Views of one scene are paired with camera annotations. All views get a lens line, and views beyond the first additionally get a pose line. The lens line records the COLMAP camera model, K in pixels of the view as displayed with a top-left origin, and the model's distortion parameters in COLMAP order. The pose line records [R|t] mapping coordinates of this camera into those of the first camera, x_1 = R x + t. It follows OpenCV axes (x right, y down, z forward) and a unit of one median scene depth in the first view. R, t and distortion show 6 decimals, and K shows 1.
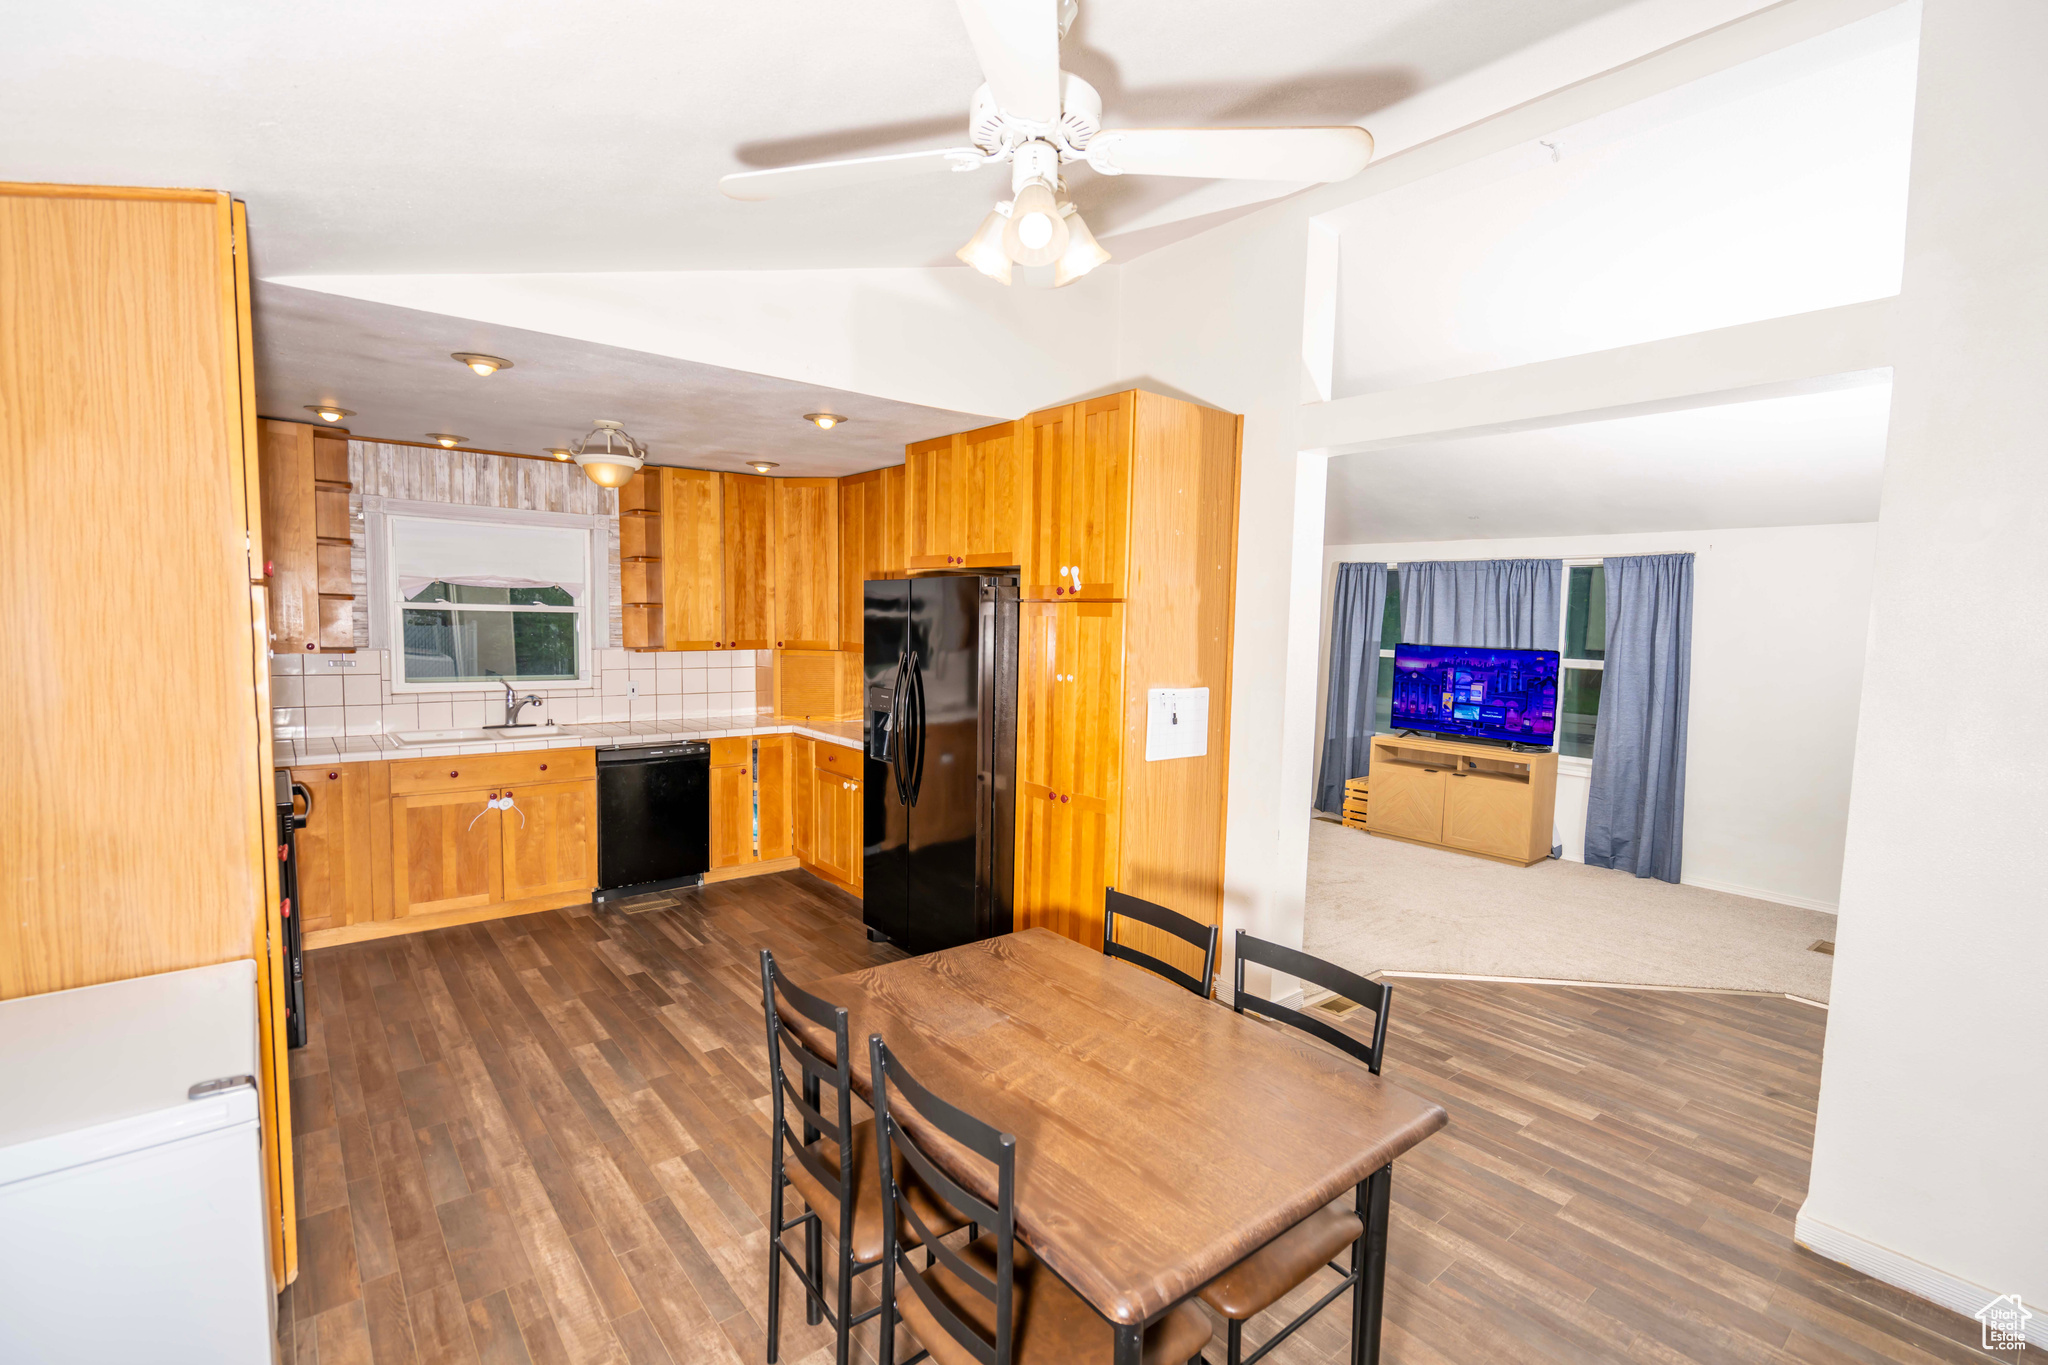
lens RADIAL K [[910.6, 0, 1024.0], [0, 910.6, 682.5], [0, 0, 1]] dist [-0.001661, -0.000240]
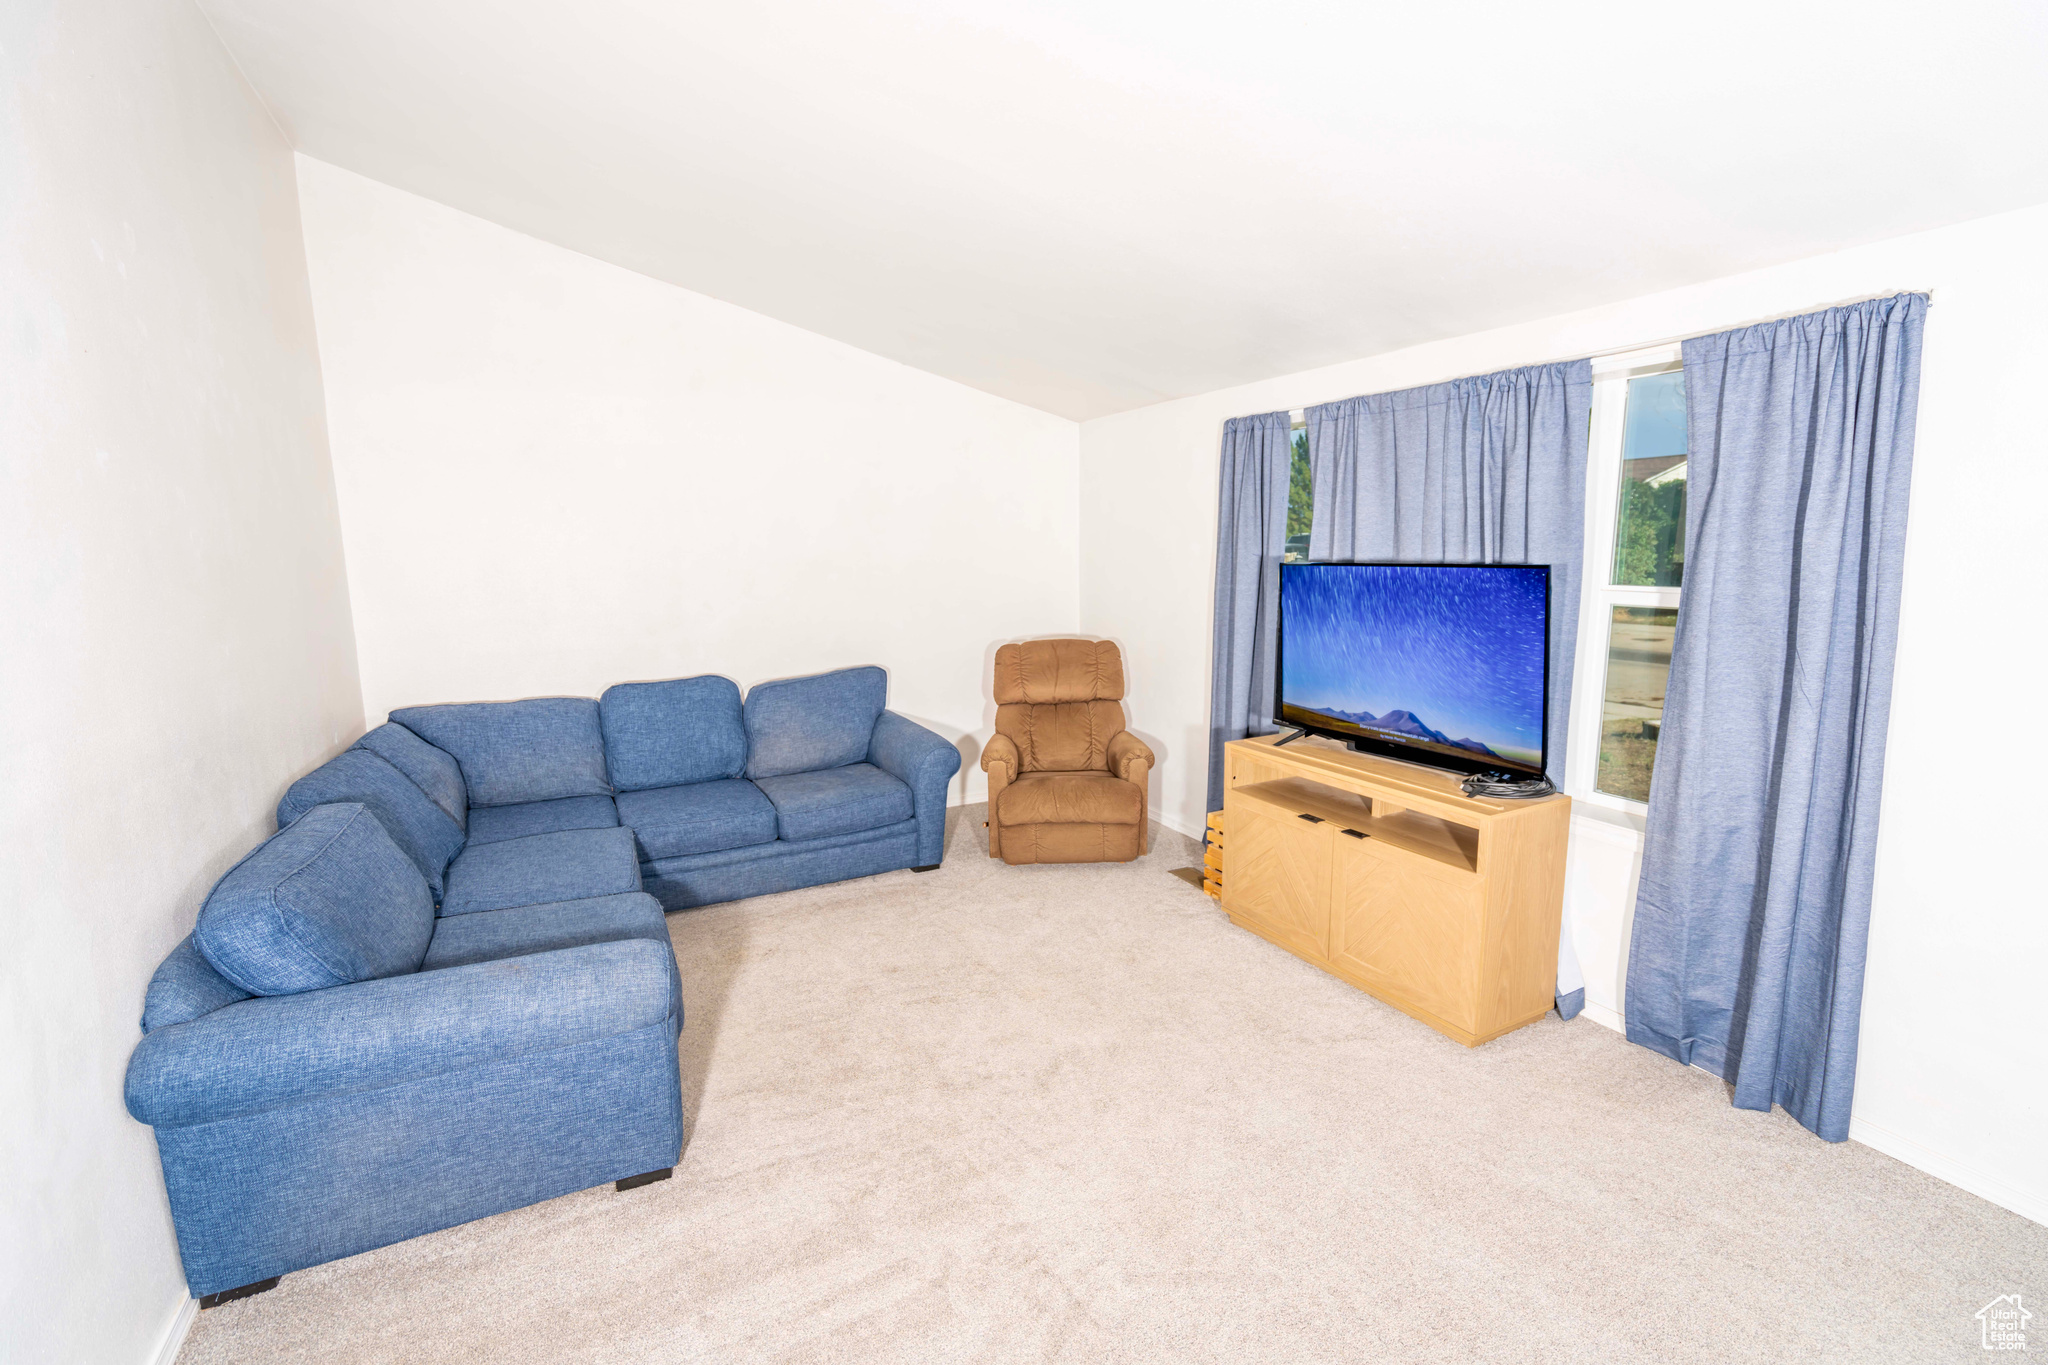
lens RADIAL K [[910.6, 0, 1024.0], [0, 910.6, 682.5], [0, 0, 1]] dist [-0.001661, -0.000240]
pose [[0.974286, -0.013303, -0.224922, 0.445703], [0.032684, 0.996041, 0.082663, -0.026864], [0.222932, -0.087889, 0.970864, 0.529879]]
